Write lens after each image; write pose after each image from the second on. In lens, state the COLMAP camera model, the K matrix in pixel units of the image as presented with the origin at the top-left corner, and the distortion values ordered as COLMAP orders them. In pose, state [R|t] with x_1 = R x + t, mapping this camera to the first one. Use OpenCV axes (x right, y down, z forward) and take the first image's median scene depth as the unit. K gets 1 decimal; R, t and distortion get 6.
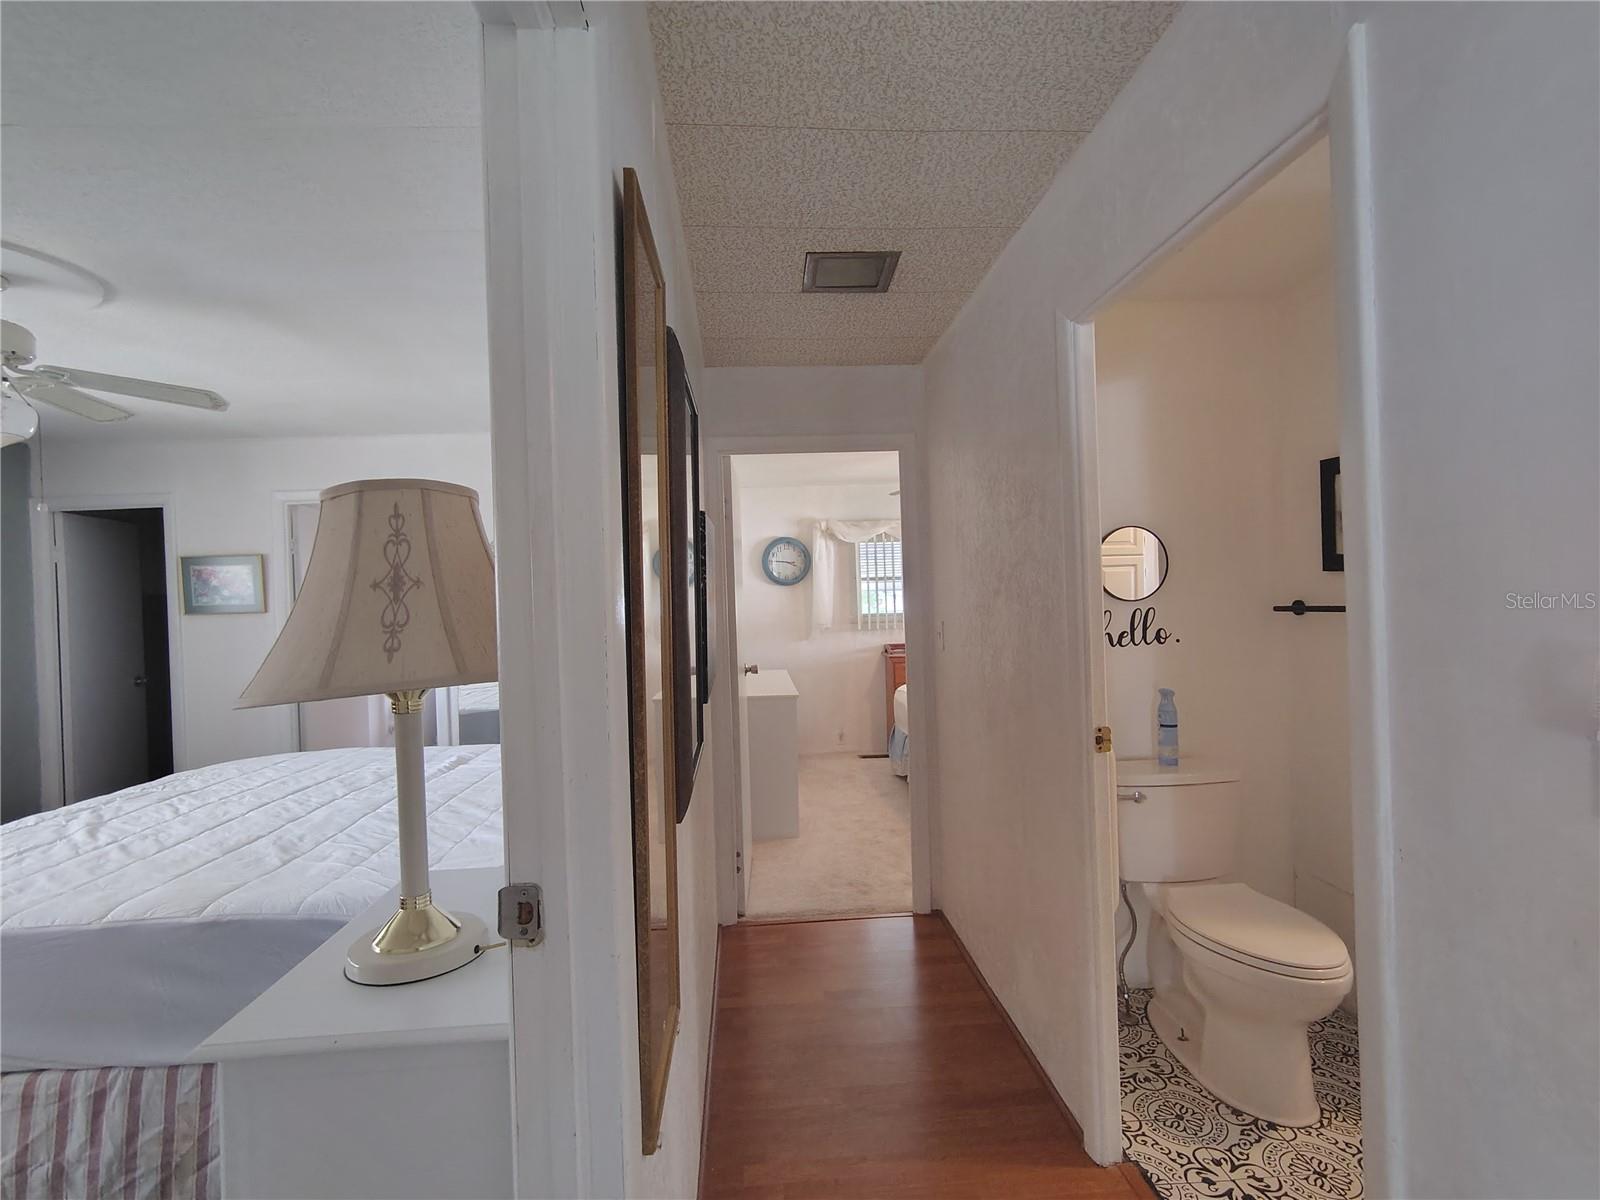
lens RADIAL K [[749.3, 0, 800.0], [0, 749.3, 600.0], [0, 0, 1]] dist [0.000076, 0.000971]
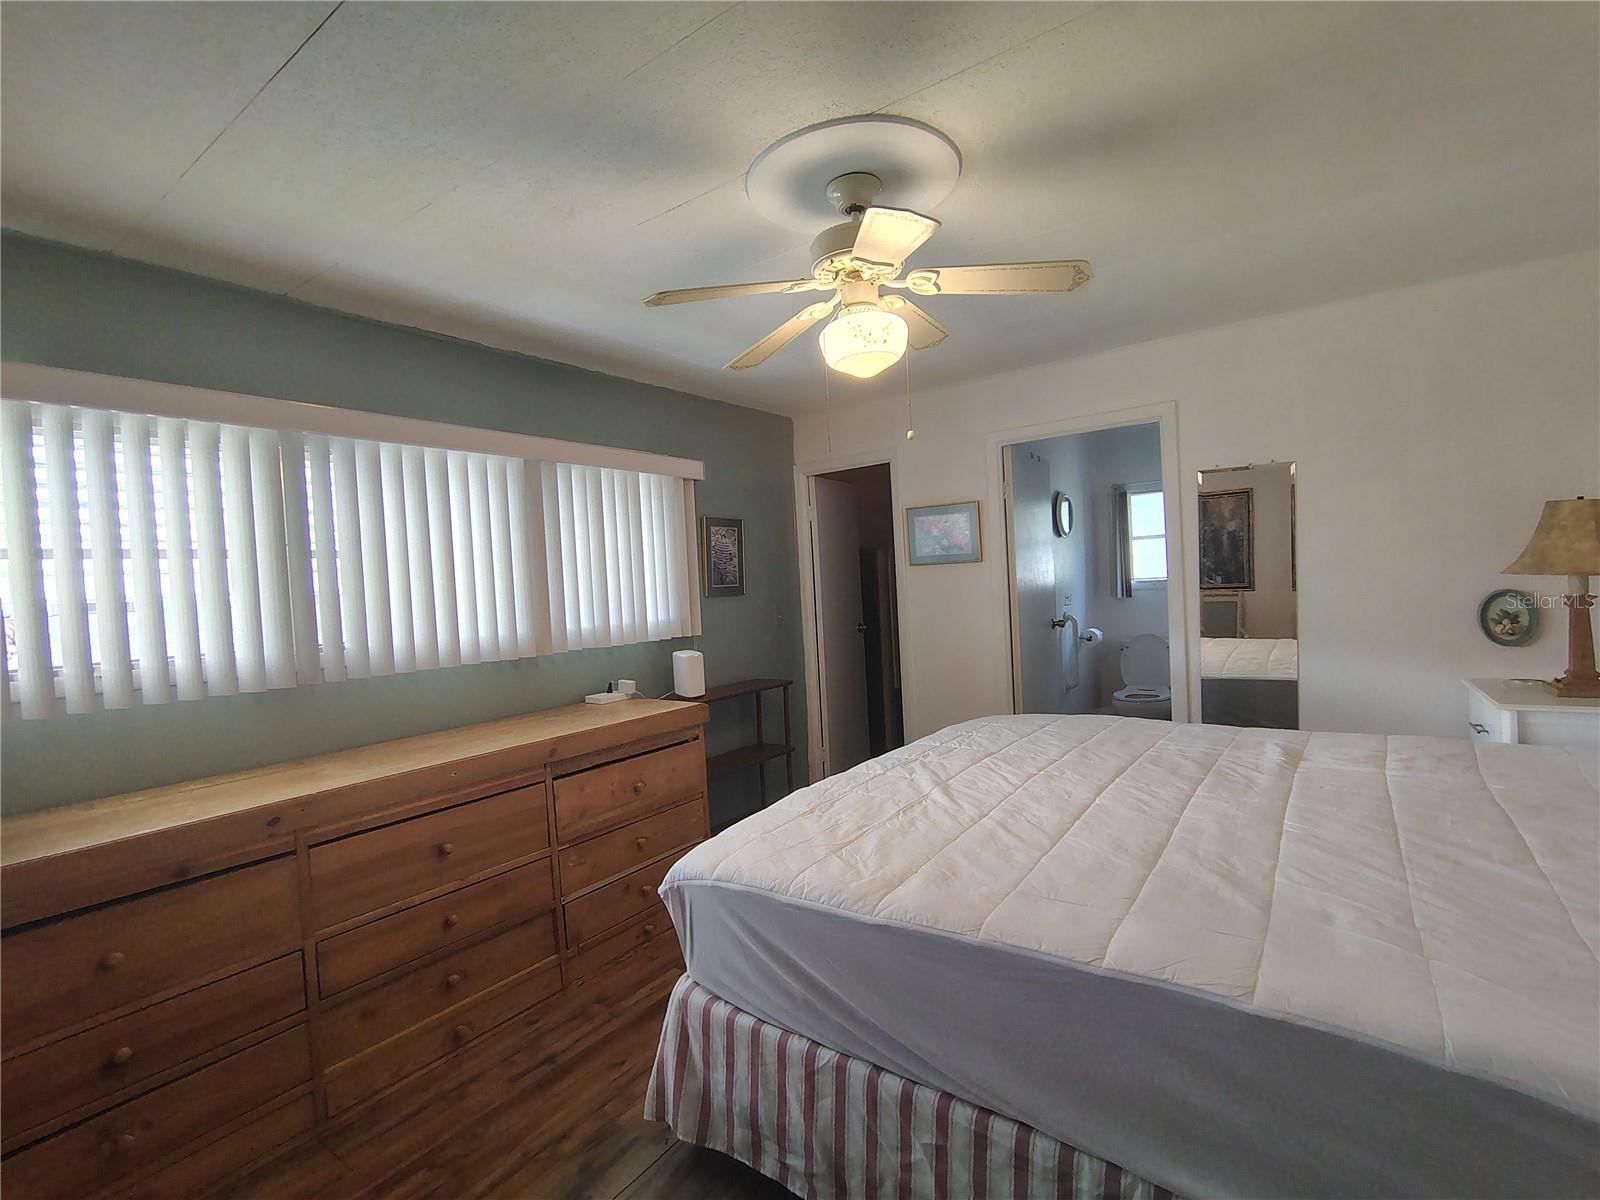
lens RADIAL K [[749.3, 0, 800.0], [0, 749.3, 600.0], [0, 0, 1]] dist [0.000076, 0.000971]
pose [[0.770275, 0.013313, -0.637572, -0.253243], [0.023797, 0.998486, 0.049599, 0.011502], [0.637267, -0.053377, 0.768792, 0.098842]]
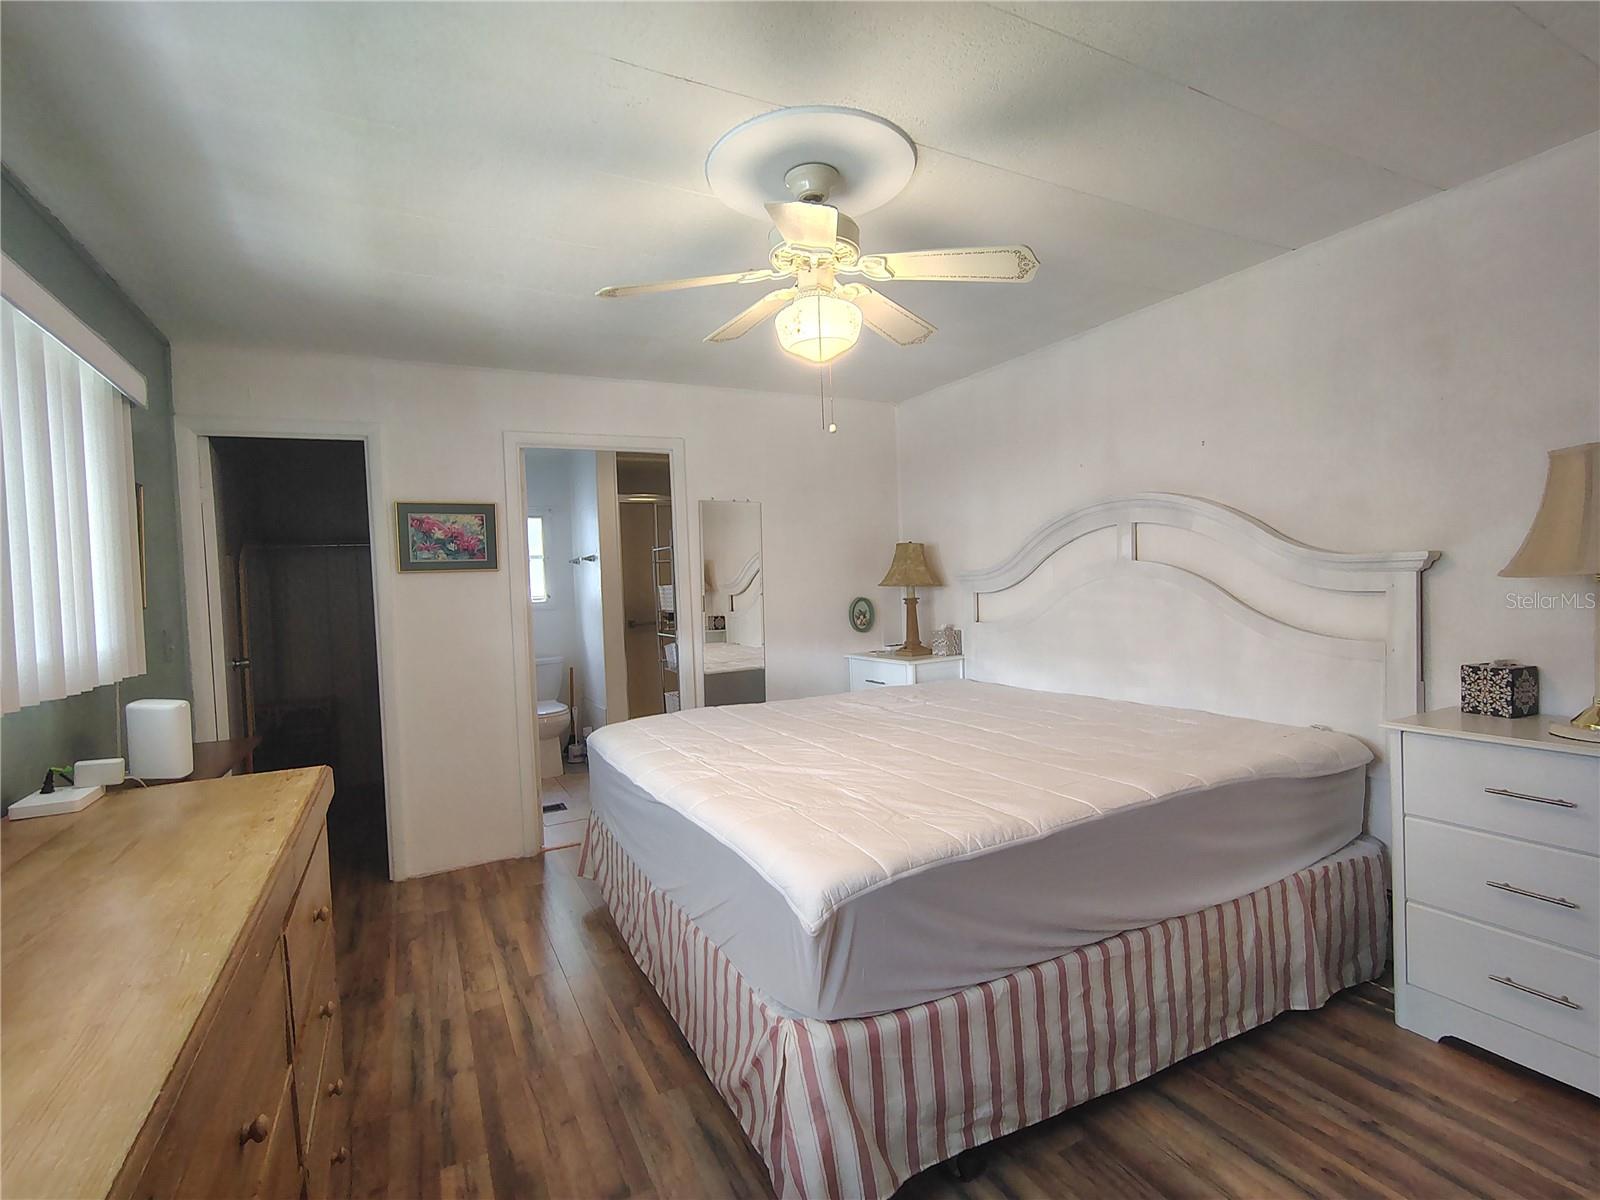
lens RADIAL K [[757.5, 0, 789.8], [0, 757.5, 602.3], [0, 0, 1]] dist [0.004581, 0.000003]
pose [[0.915893, -0.012833, 0.401218, -0.687926], [0.008106, 0.999876, 0.013476, 0.039624], [-0.401342, -0.009090, 0.915883, 0.059089]]
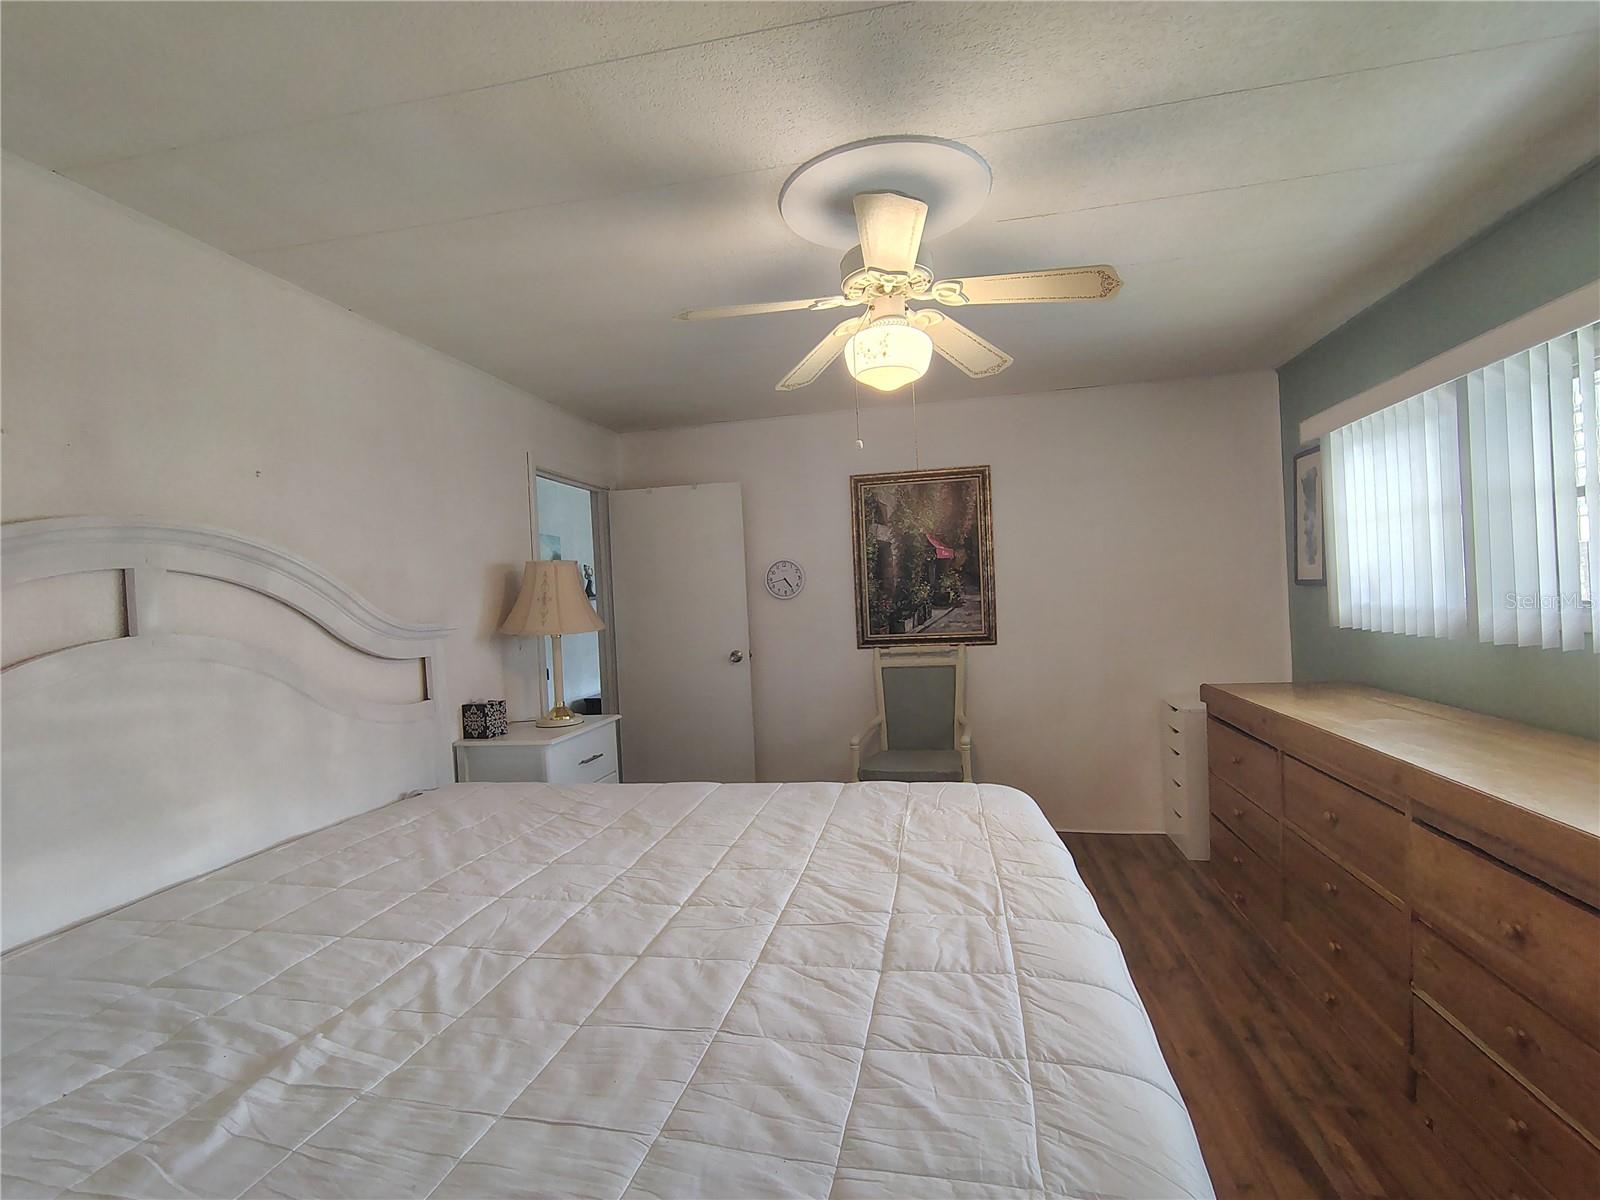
lens RADIAL K [[749.3, 0, 800.0], [0, 749.3, 600.0], [0, 0, 1]] dist [0.000076, 0.000971]
pose [[-0.961735, 0.078542, 0.262480, -0.546986], [0.081586, 0.996666, 0.000699, 0.022581], [-0.261550, 0.022087, -0.964937, 0.878168]]
